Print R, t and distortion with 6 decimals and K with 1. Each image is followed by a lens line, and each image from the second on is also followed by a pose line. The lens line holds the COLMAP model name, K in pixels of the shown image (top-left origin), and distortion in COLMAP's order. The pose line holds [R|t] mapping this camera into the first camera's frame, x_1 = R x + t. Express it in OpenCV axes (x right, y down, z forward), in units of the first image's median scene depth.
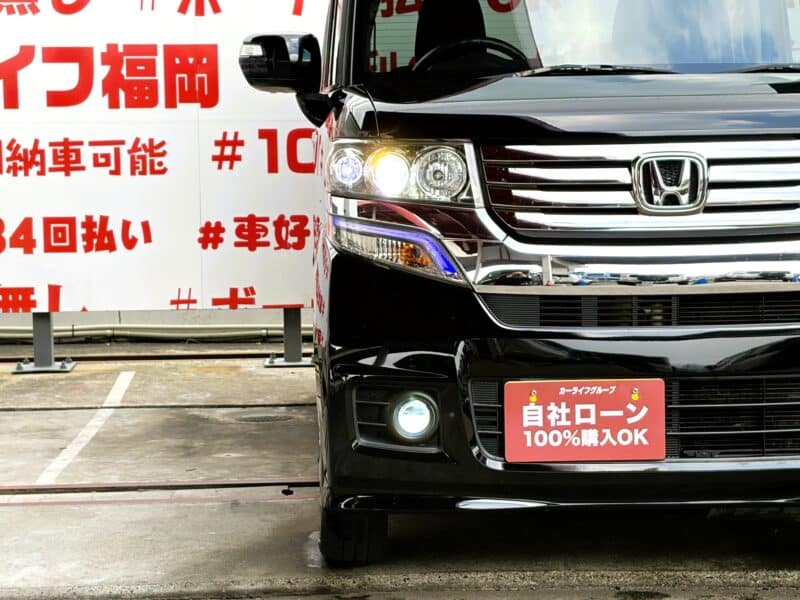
lens RADIAL K [[1835.0, 0, 403.1], [0, 1835.0, 302.7], [0, 0, 1]] dist [0.167017, 0.000000]
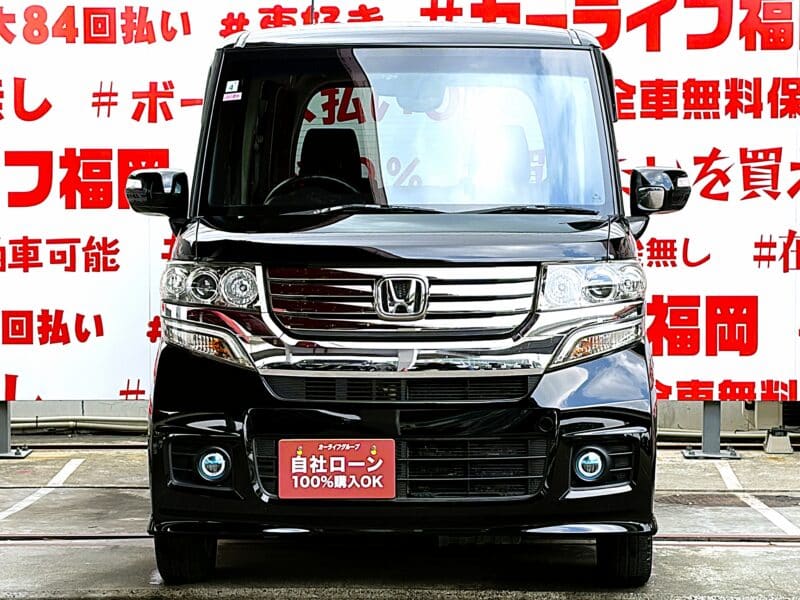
lens RADIAL K [[2610.1, 0, 404.2], [0, 2610.1, 306.7], [0, 0, 1]] dist [0.262555, 0.000000]
pose [[0.996843, 0.011134, -0.078615, 0.242496], [-0.014647, 0.998913, -0.044248, 0.023158], [0.078037, 0.045260, 0.995923, -0.760391]]
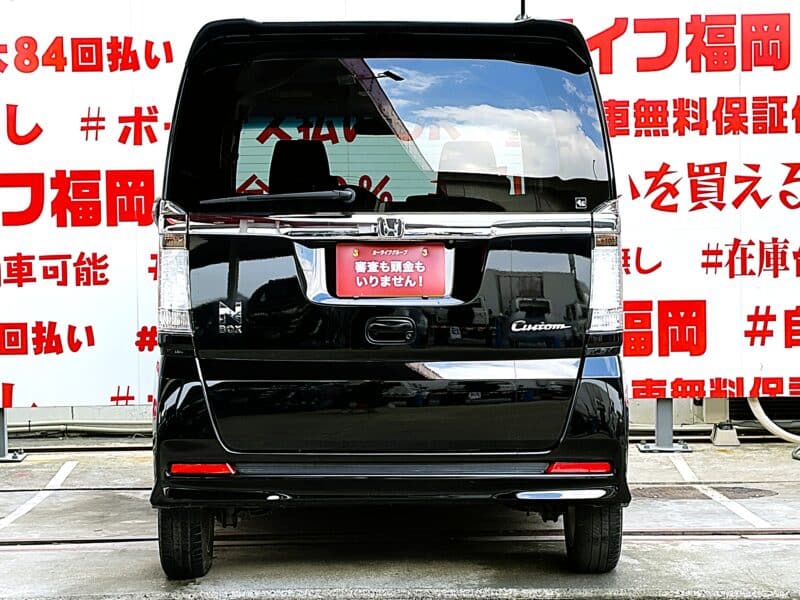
lens RADIAL K [[2342.7, 0, 403.9], [0, 2342.7, 303.0], [0, 0, 1]] dist [0.232130, 0.000000]
pose [[0.998993, -0.002456, -0.044806, 0.184493], [0.000455, 0.999004, -0.044614, 0.008655], [0.044871, 0.044549, 0.997999, -0.670523]]
